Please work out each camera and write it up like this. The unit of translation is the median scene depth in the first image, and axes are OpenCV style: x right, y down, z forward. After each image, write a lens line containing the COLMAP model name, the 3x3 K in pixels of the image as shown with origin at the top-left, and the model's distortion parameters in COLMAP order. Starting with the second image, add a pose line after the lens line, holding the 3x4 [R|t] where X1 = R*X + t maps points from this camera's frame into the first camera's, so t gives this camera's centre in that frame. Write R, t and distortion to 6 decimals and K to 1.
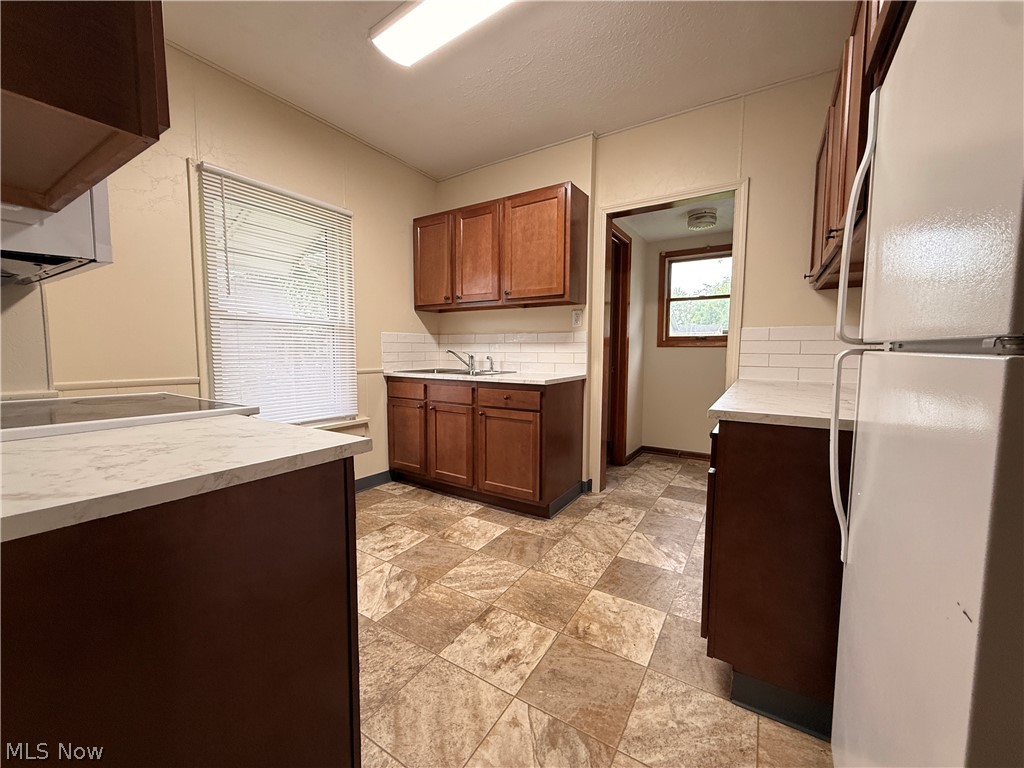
lens RADIAL K [[410.8, 0, 511.0], [0, 410.8, 382.7], [0, 0, 1]] dist [-0.005262, 0.000285]
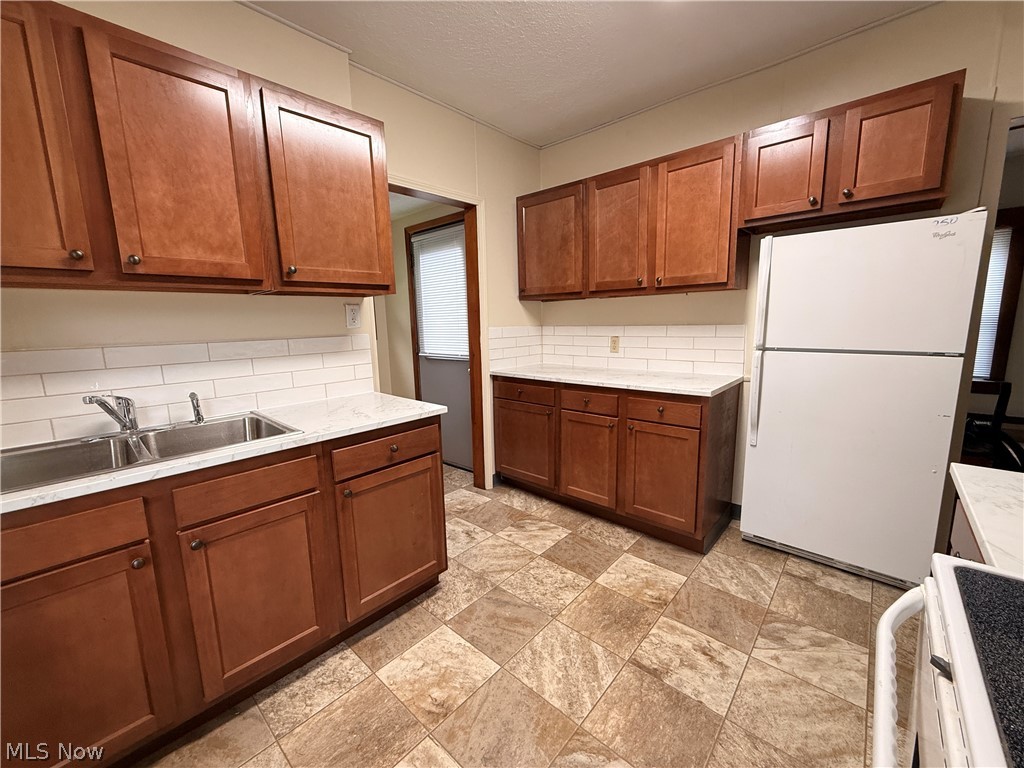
lens RADIAL K [[410.8, 0, 512.2], [0, 410.8, 382.7], [0, 0, 1]] dist [-0.005262, 0.000285]
pose [[0.168428, -0.159003, 0.972805, -0.693032], [0.107558, 0.983976, 0.142207, -0.159711], [-0.979828, 0.080681, 0.182831, 0.846089]]
